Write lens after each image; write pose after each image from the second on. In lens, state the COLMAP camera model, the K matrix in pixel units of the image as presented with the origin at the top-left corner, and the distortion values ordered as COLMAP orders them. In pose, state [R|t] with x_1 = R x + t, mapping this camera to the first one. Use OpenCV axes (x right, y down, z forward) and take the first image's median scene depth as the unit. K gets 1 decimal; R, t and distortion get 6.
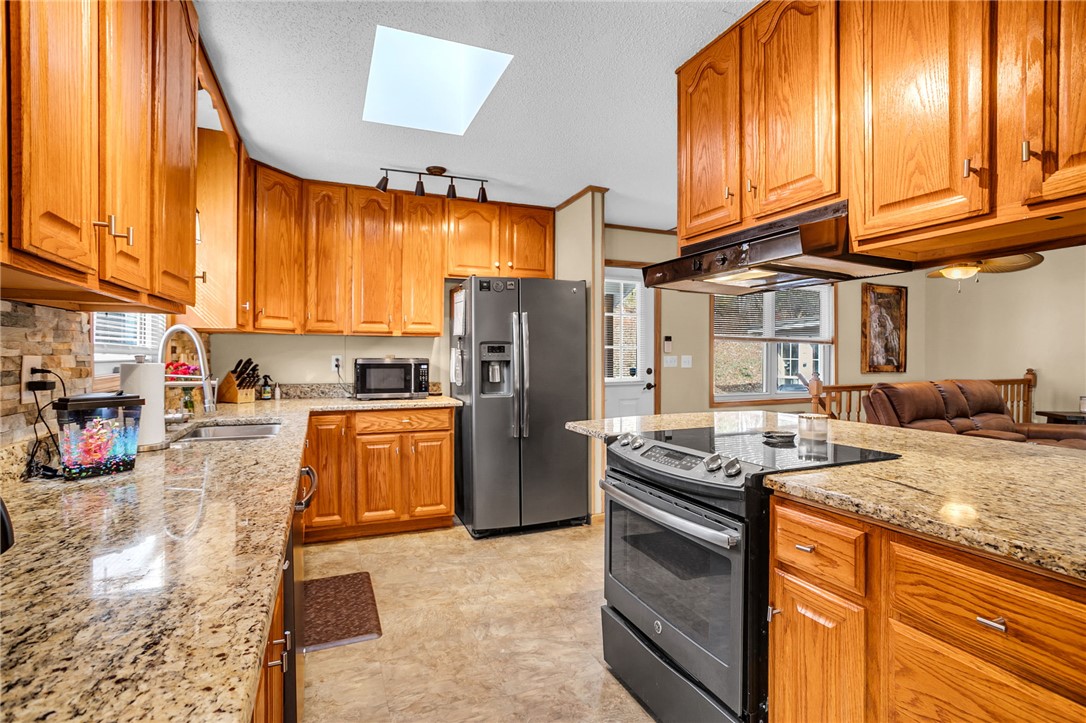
lens RADIAL K [[521.6, 0, 548.0], [0, 521.6, 355.6], [0, 0, 1]] dist [-0.003210, -0.000471]
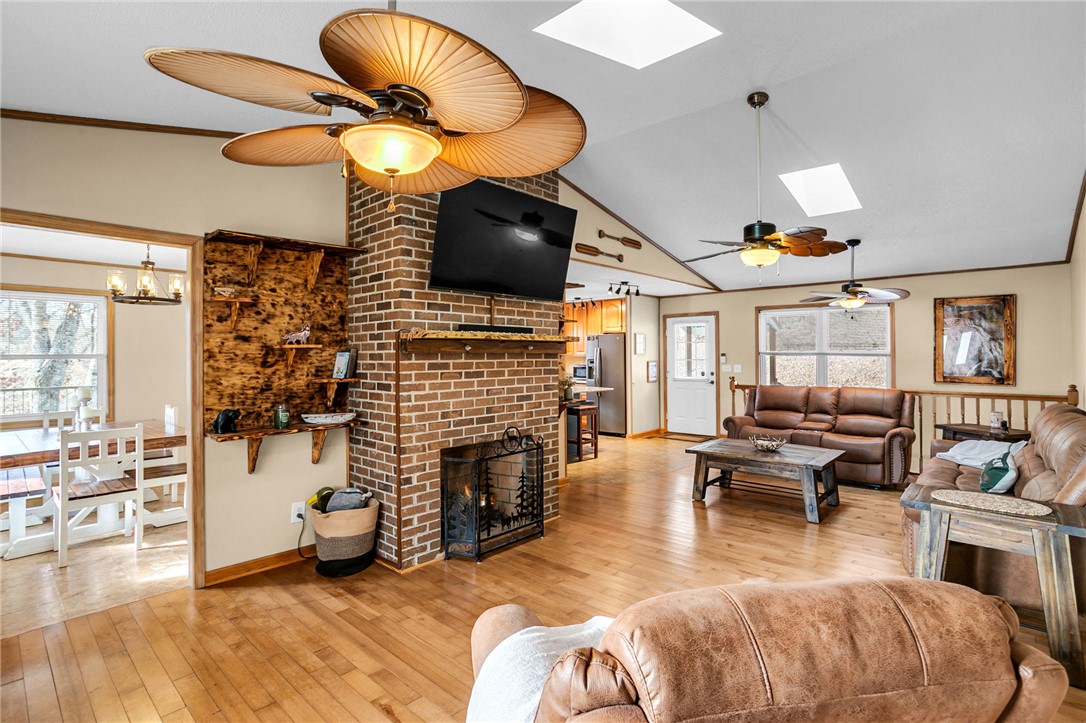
lens RADIAL K [[521.6, 0, 548.0], [0, 521.6, 355.6], [0, 0, 1]] dist [-0.003210, -0.000471]
pose [[0.401045, -0.002132, -0.916056, 1.264321], [0.005980, 0.999982, 0.000290, -0.028029], [0.916039, -0.005594, 0.401050, -0.165244]]
